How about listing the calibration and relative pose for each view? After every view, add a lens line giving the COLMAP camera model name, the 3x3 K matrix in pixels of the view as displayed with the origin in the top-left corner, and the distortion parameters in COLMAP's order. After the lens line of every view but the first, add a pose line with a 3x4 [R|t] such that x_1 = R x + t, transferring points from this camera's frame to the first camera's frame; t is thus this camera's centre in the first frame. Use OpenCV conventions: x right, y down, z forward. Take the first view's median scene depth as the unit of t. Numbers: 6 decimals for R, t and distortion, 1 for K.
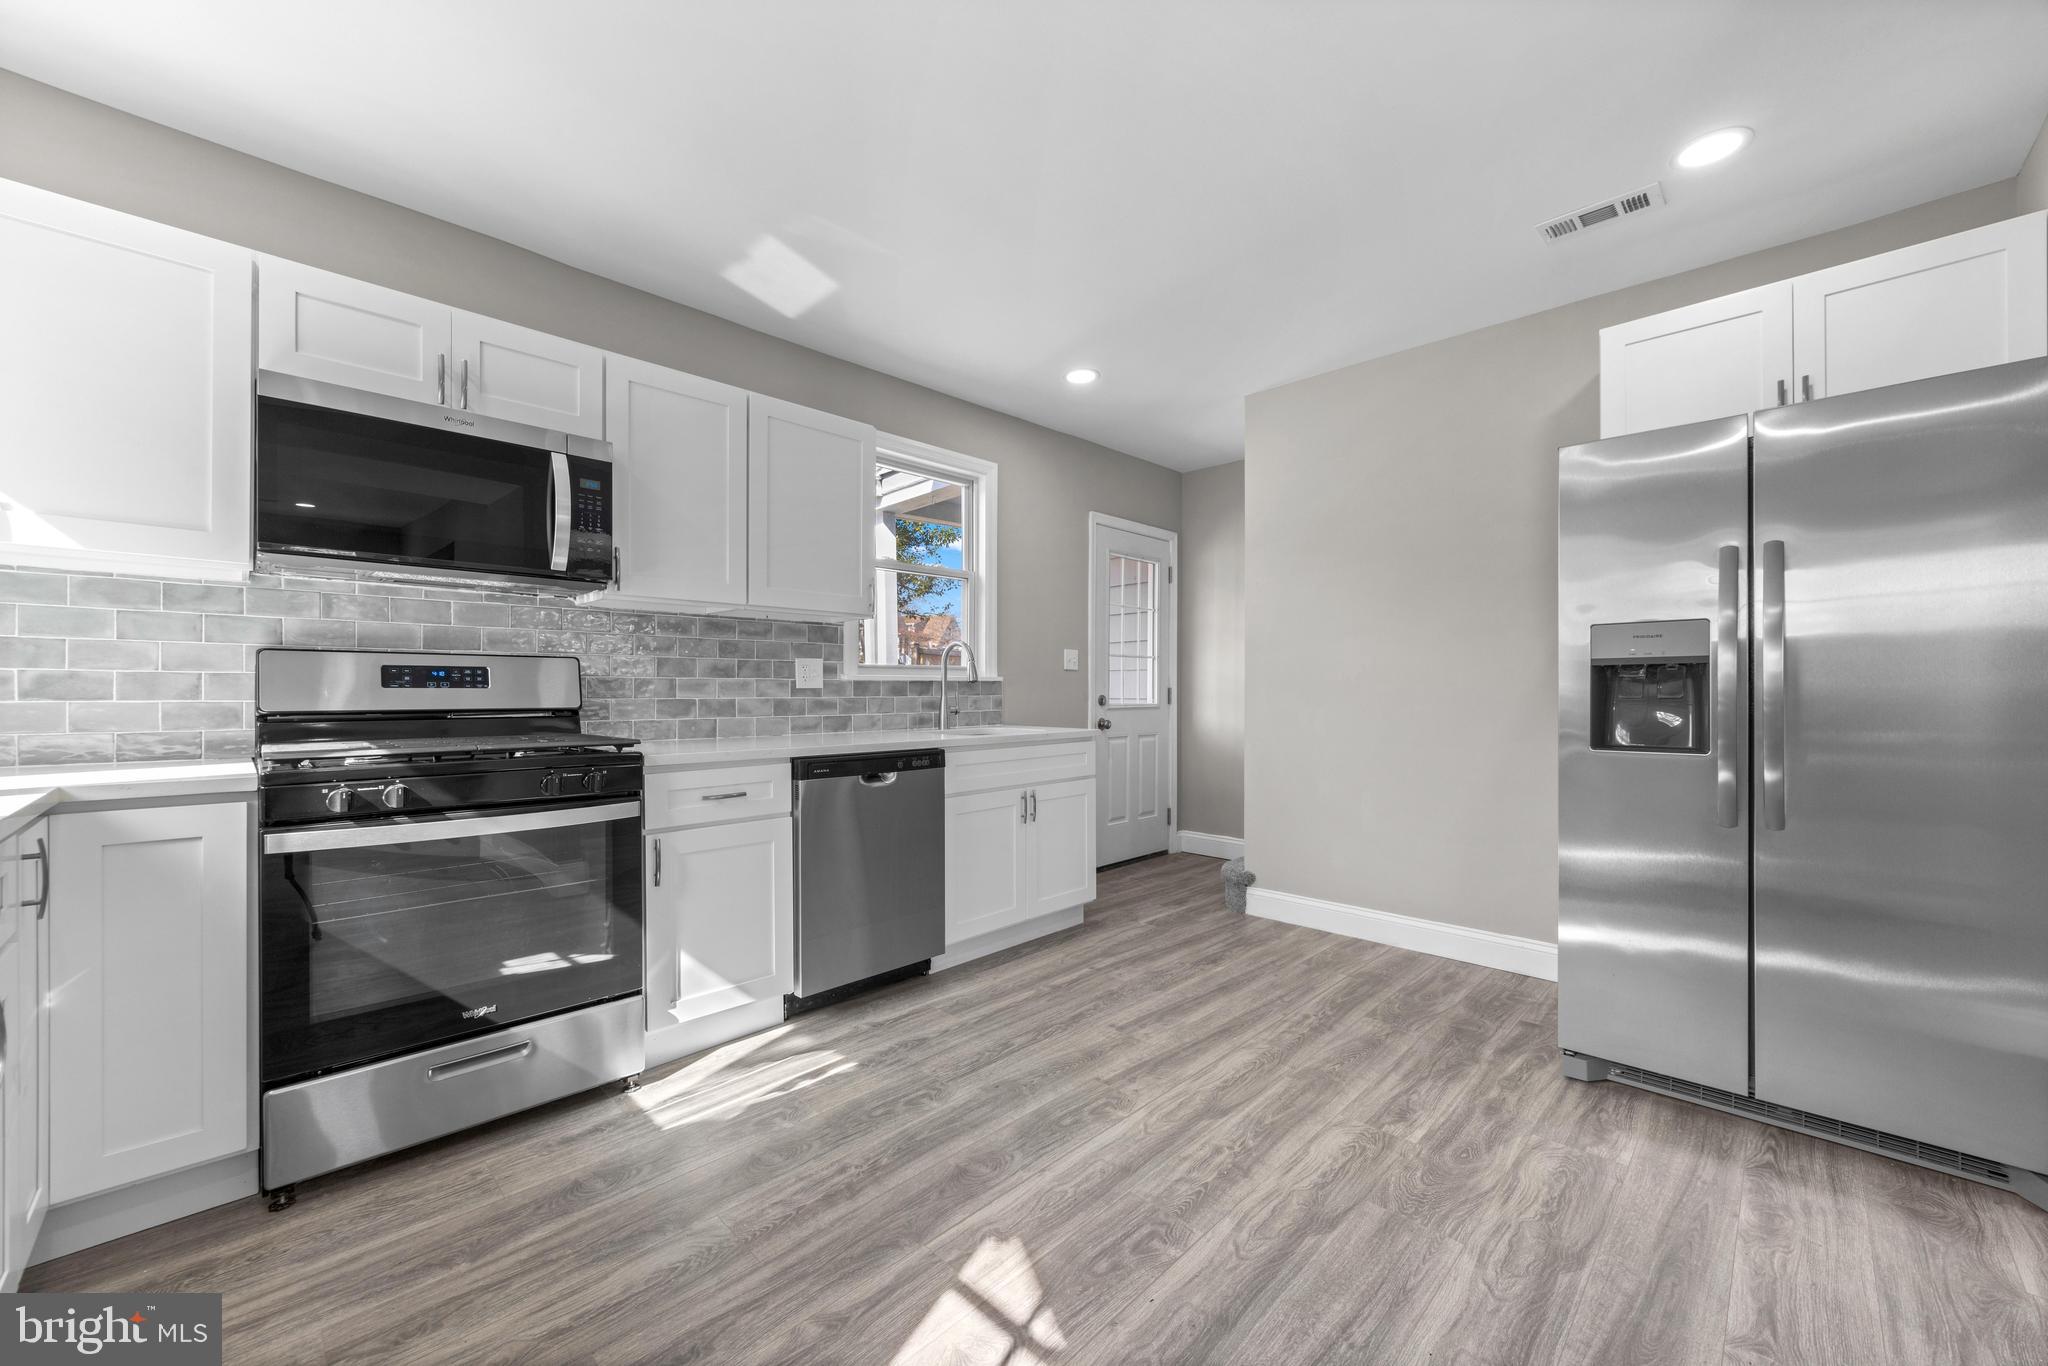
lens RADIAL K [[779.8, 0, 1032.1], [0, 779.8, 692.0], [0, 0, 1]] dist [-0.005637, 0.000122]
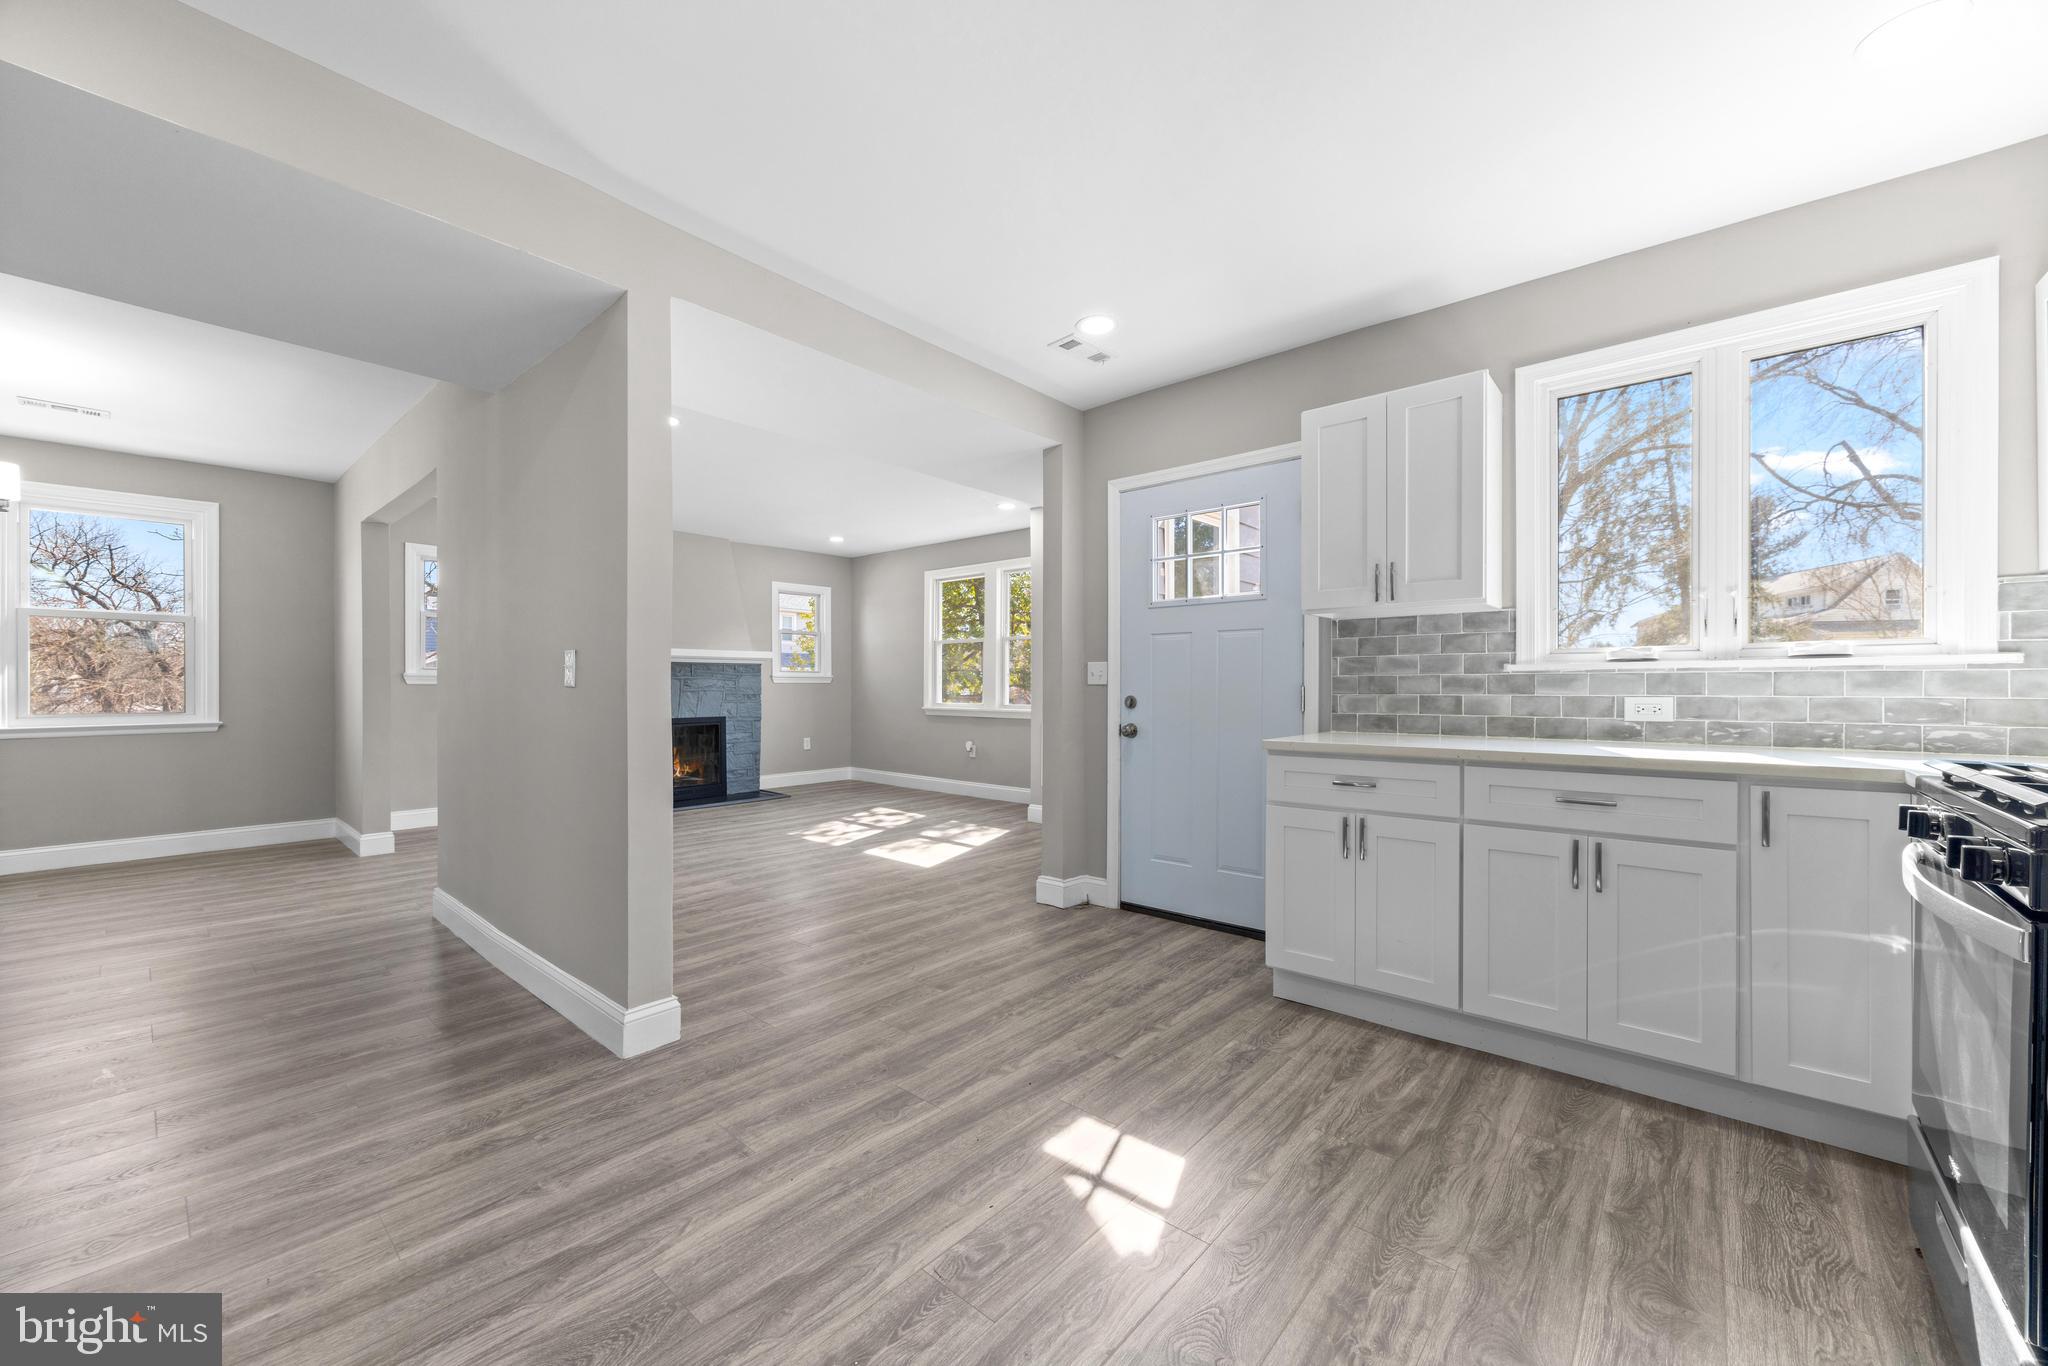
lens RADIAL K [[779.8, 0, 1026.3], [0, 779.8, 687.1], [0, 0, 1]] dist [-0.005637, 0.000122]
pose [[-0.998438, -0.000904, -0.055867, 0.097297], [-0.000901, 1.000000, -0.000076, -0.002575], [0.055867, -0.000025, -0.998438, 1.262236]]
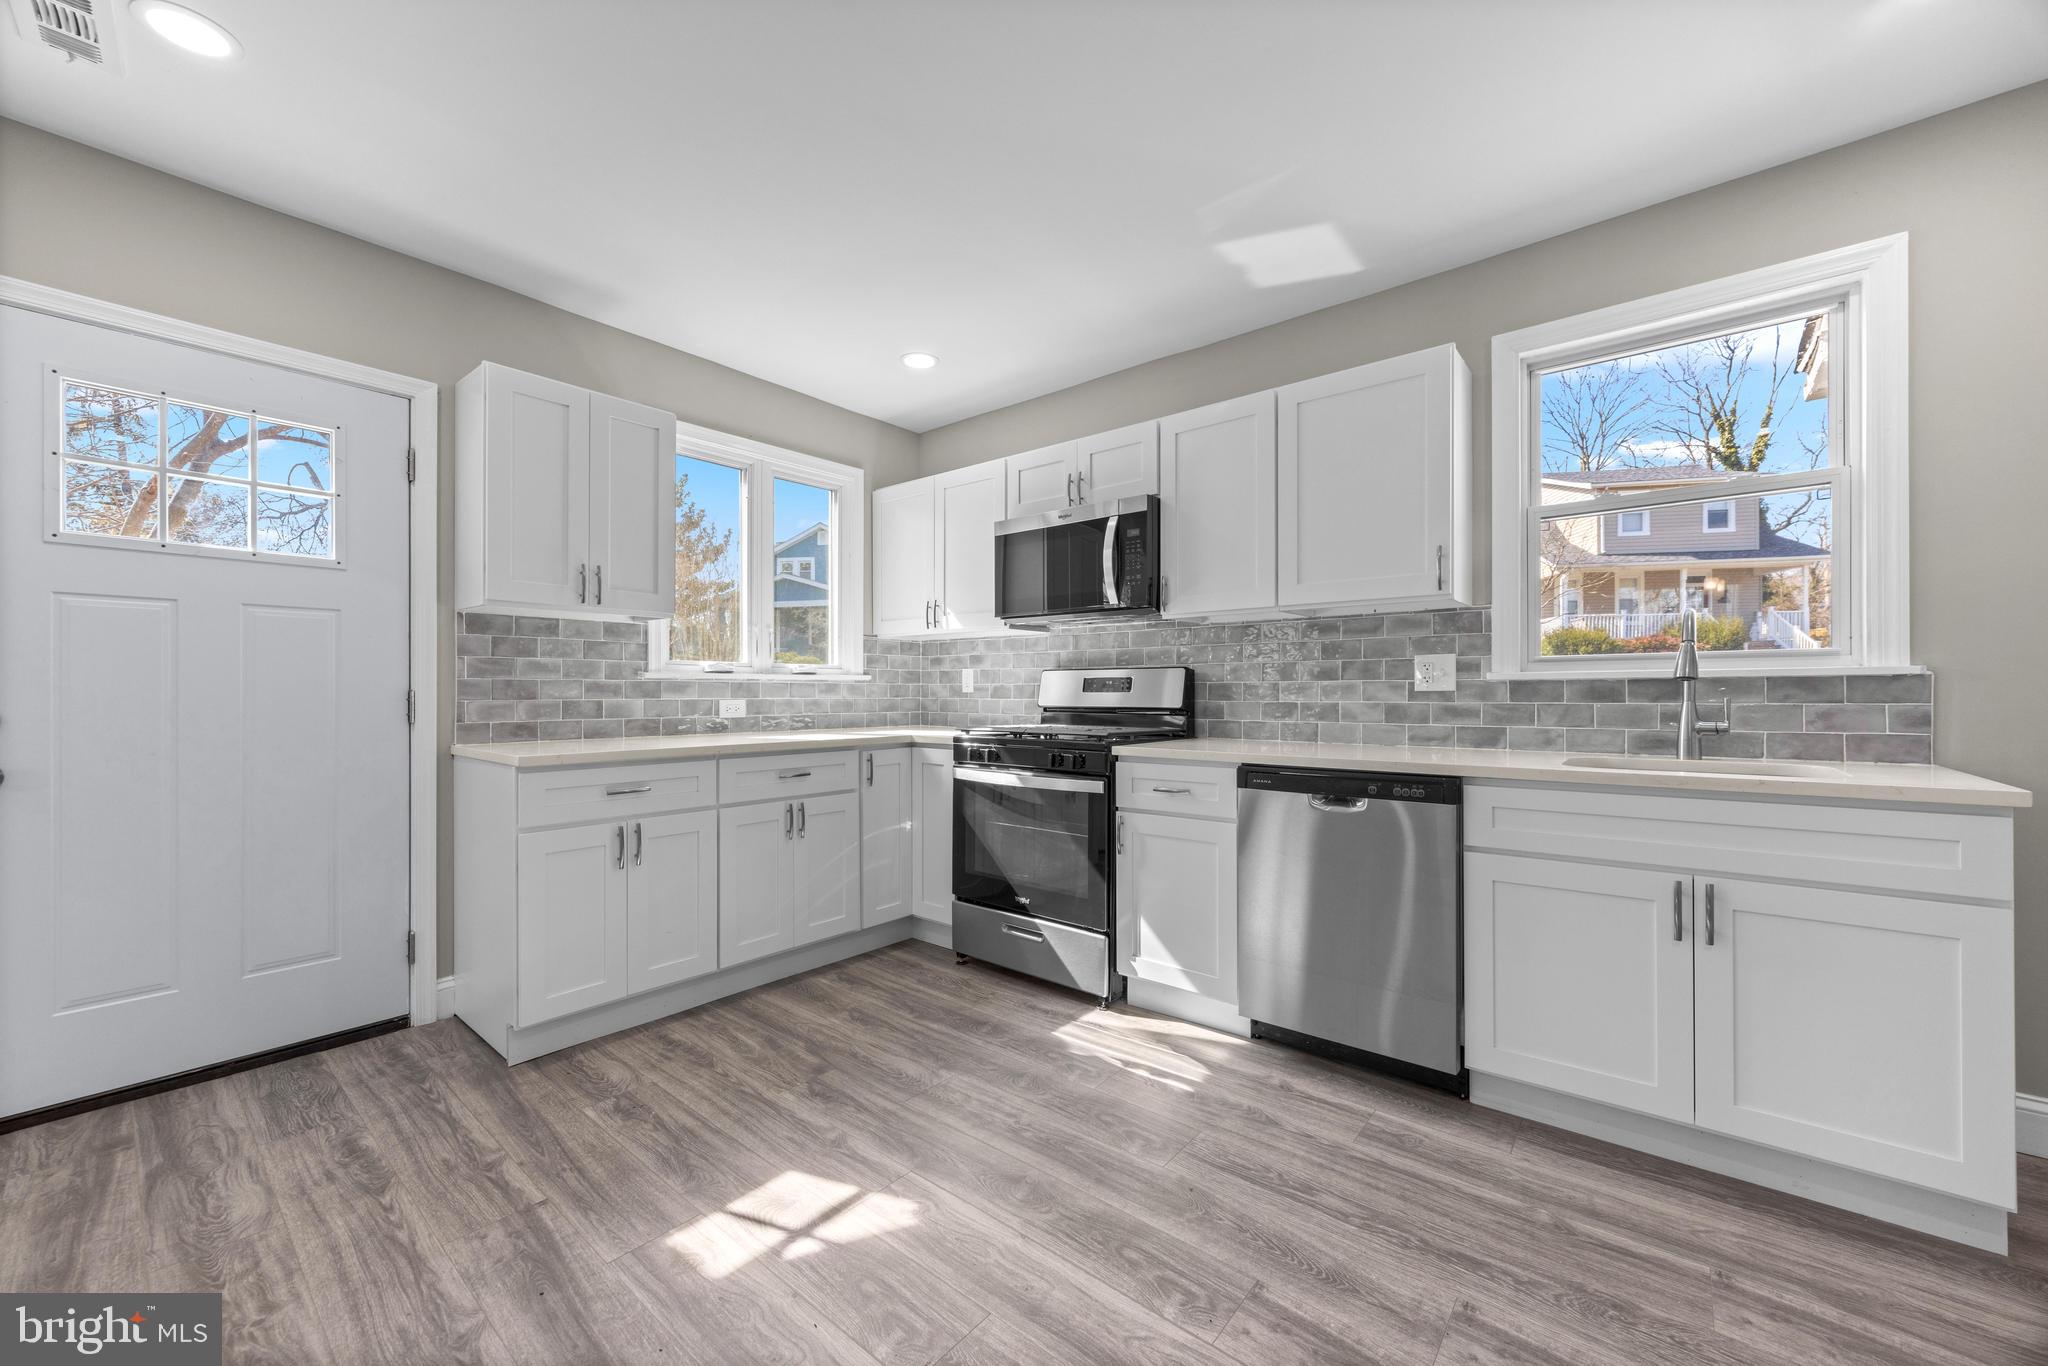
lens RADIAL K [[779.8, 0, 1020.5], [0, 779.8, 688.1], [0, 0, 1]] dist [-0.005637, 0.000122]
pose [[0.077900, -0.007253, -0.996935, 0.661981], [-0.001501, 0.999972, -0.007393, -0.001564], [0.996960, 0.002072, 0.077887, 0.681009]]
